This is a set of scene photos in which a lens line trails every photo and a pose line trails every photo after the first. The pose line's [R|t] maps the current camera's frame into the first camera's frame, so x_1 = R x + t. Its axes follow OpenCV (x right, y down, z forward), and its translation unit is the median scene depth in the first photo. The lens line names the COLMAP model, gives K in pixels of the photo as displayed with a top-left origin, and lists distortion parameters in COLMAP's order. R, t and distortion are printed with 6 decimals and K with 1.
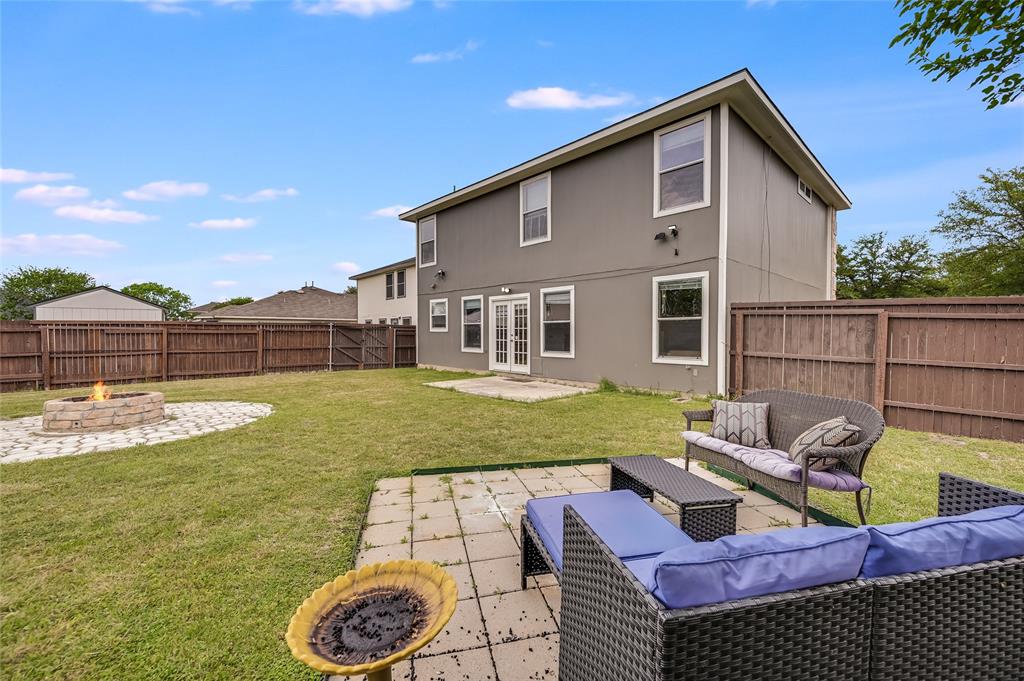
lens RADIAL K [[412.4, 0, 512.0], [0, 412.4, 340.5], [0, 0, 1]] dist [-0.000237, -0.000004]
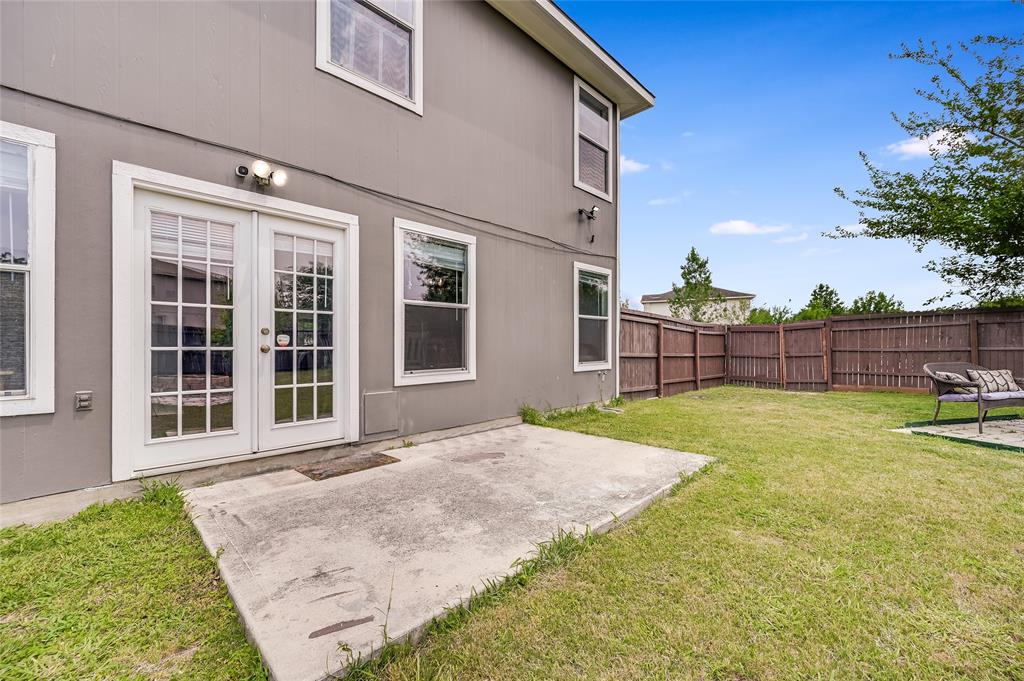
lens RADIAL K [[409.1, 0, 512.0], [0, 409.1, 340.5], [0, 0, 1]] dist [0.001581, 0.000093]
pose [[-0.024826, 0.013857, 0.999596, -0.354246], [0.021965, 0.999670, -0.013313, 0.002603], [-0.999450, 0.021626, -0.025123, 0.961206]]
